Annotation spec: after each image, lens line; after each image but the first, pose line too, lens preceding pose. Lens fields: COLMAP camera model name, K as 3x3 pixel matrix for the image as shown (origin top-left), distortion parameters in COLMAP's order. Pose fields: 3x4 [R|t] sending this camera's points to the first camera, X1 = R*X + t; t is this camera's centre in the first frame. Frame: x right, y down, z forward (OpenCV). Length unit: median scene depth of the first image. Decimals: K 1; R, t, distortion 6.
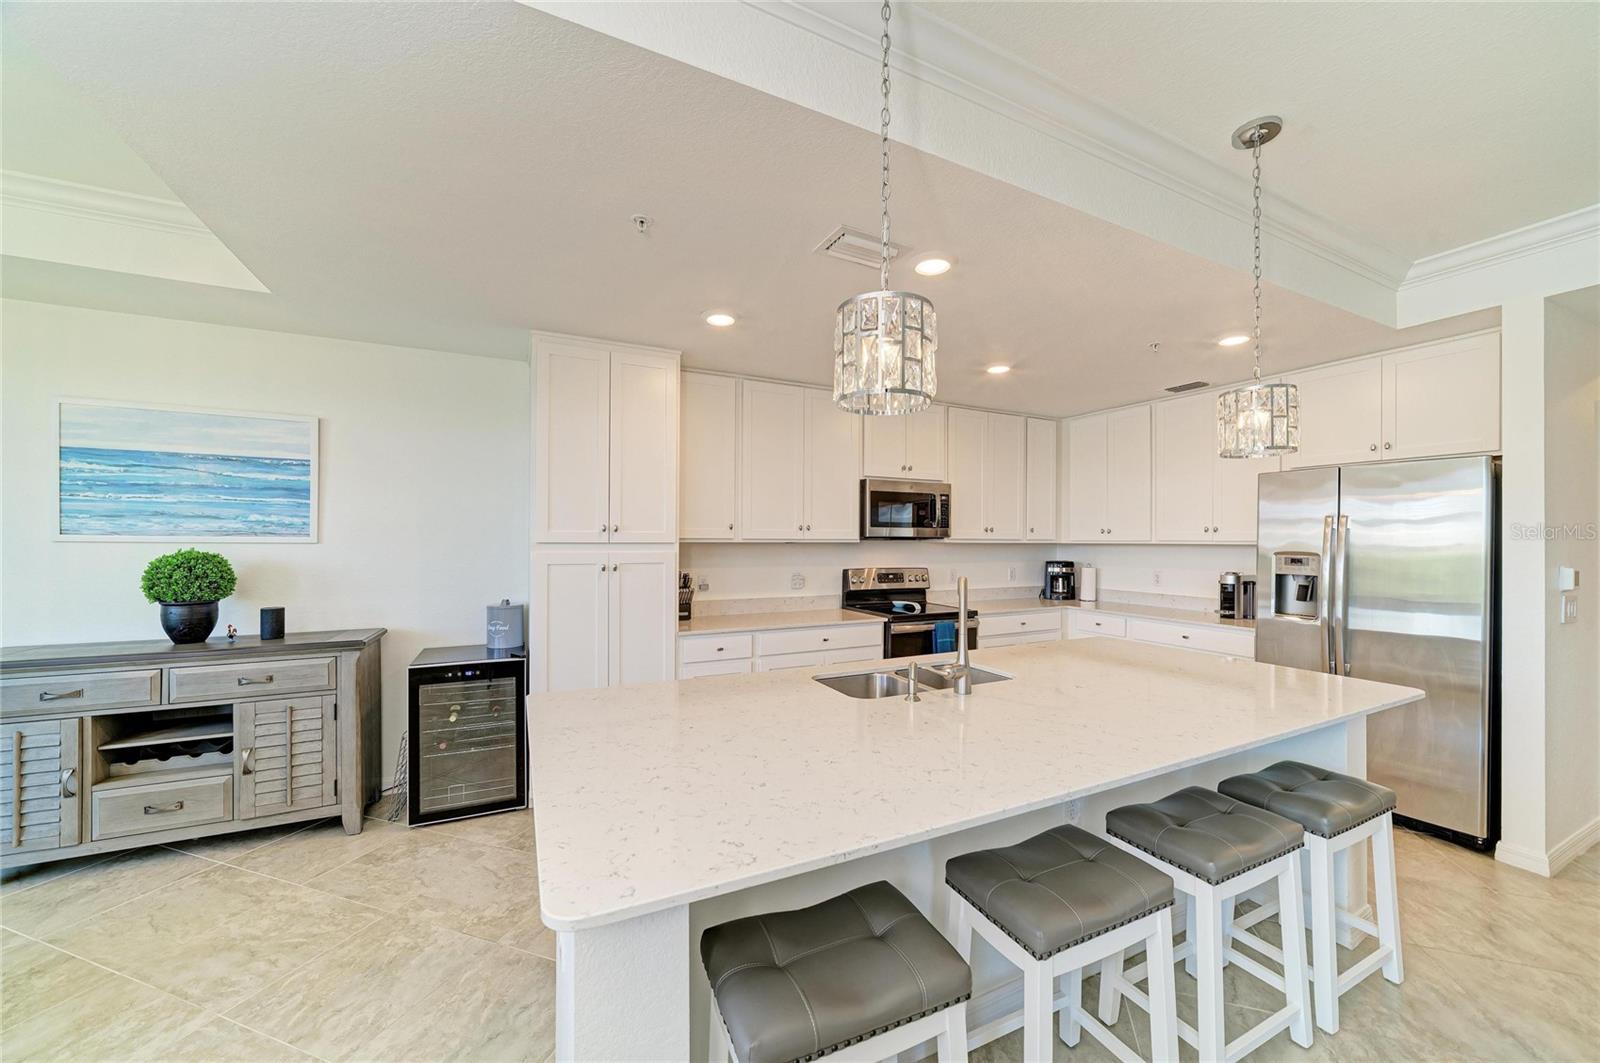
lens RADIAL K [[587.0, 0, 794.5], [0, 587.0, 538.4], [0, 0, 1]] dist [-0.016966, 0.005227]
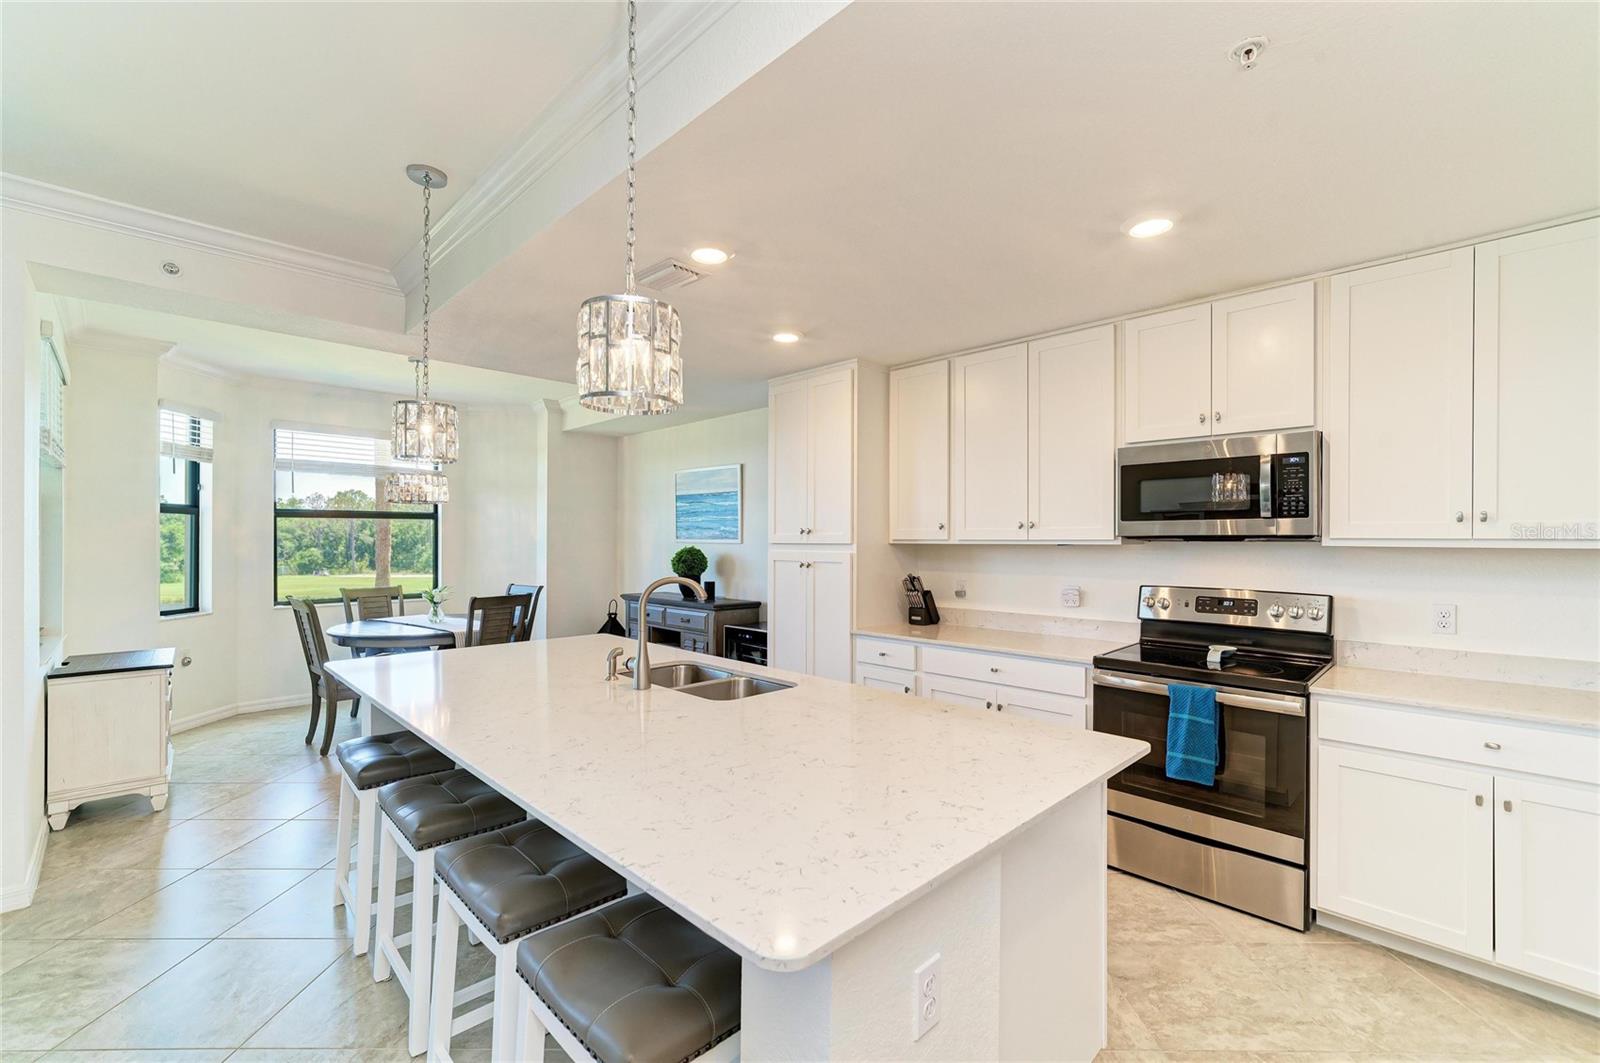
lens RADIAL K [[672.0, 0, 806.0], [0, 672.0, 538.3], [0, 0, 1]] dist [-0.006407, 0.001236]
pose [[0.330025, -0.005997, -0.943953, 1.001150], [0.000806, 0.999981, -0.006071, 0.005499], [0.943972, 0.001243, 0.330024, 0.586053]]
